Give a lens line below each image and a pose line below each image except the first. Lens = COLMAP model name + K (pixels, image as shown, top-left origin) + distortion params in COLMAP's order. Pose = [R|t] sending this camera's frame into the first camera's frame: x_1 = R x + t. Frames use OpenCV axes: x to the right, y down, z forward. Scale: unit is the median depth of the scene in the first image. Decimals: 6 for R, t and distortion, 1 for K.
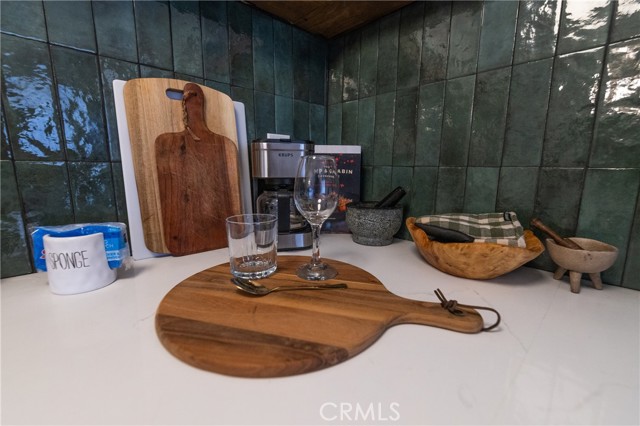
lens RADIAL K [[266.1, 0, 320.0], [0, 266.1, 213.0], [0, 0, 1]] dist [0.000005, -0.000017]
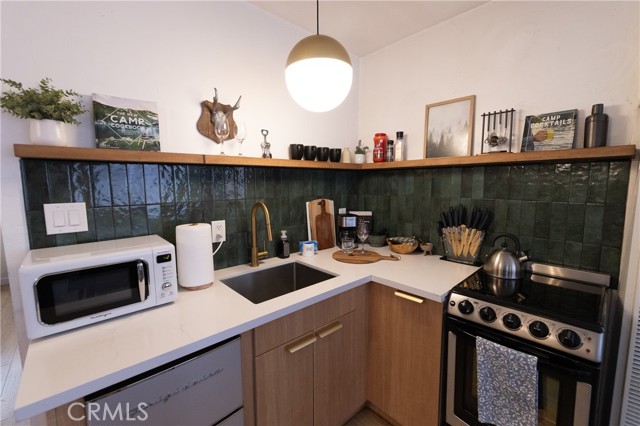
lens RADIAL K [[274.0, 0, 334.8], [0, 274.0, 213.4], [0, 0, 1]] dist [-0.000161, -0.000007]
pose [[0.998620, -0.010348, 0.051490, -0.527987], [0.013356, 0.998202, -0.058424, -0.106573], [-0.050792, 0.059031, 0.996963, -2.555689]]
